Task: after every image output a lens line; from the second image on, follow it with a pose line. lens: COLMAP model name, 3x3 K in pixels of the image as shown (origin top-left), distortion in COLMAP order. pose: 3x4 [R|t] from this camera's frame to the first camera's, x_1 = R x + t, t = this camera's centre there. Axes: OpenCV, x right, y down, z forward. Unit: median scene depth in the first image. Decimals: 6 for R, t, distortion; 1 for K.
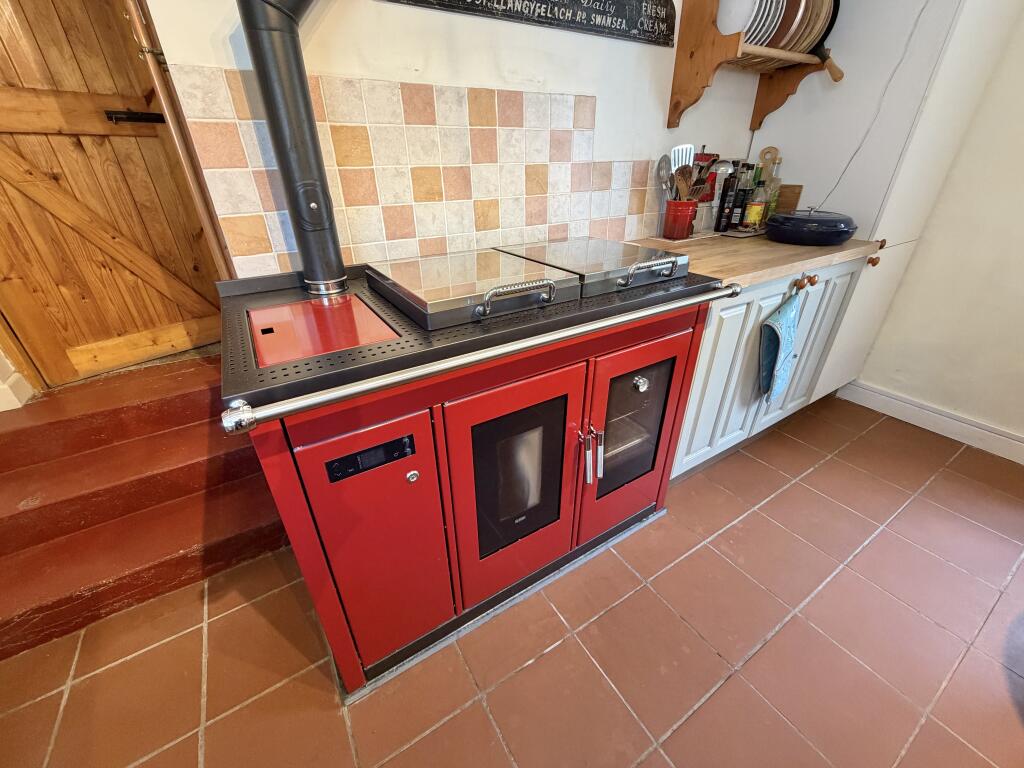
lens RADIAL K [[407.4, 0, 508.0], [0, 407.4, 383.0], [0, 0, 1]] dist [0.003645, 0.000104]
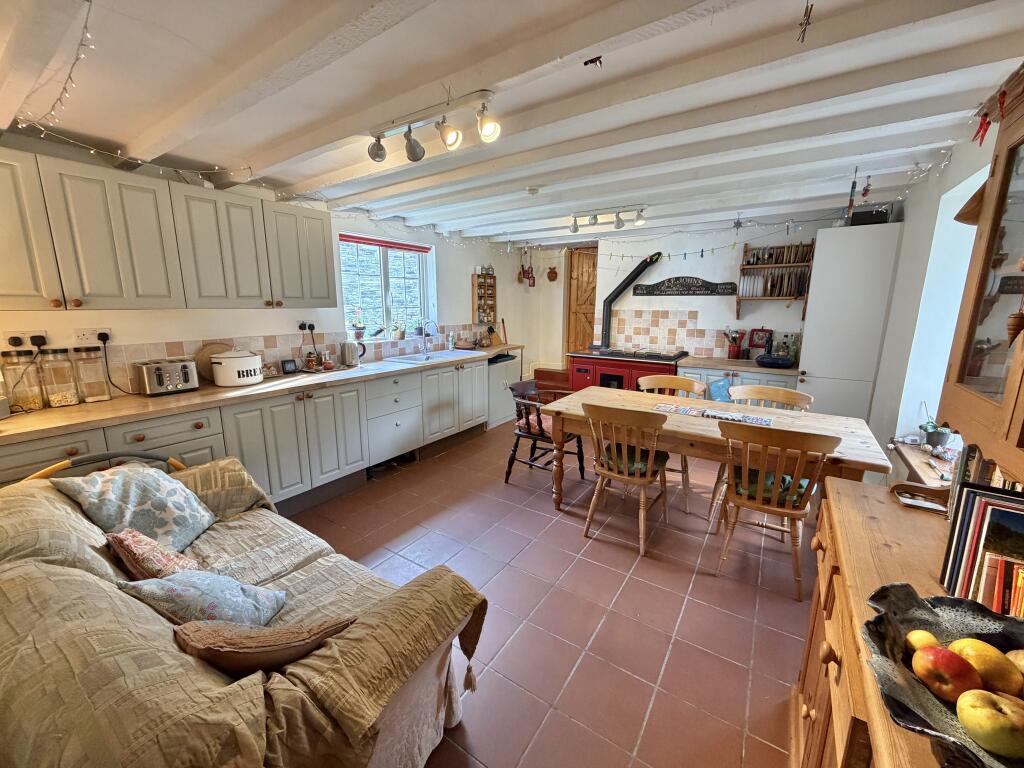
lens RADIAL K [[407.4, 0, 511.1], [0, 407.4, 380.6], [0, 0, 1]] dist [0.003645, 0.000104]
pose [[0.411705, 0.188522, -0.891604, 2.725025], [-0.443282, 0.896254, -0.015184, 0.515214], [0.796241, 0.401483, 0.452561, -1.478963]]
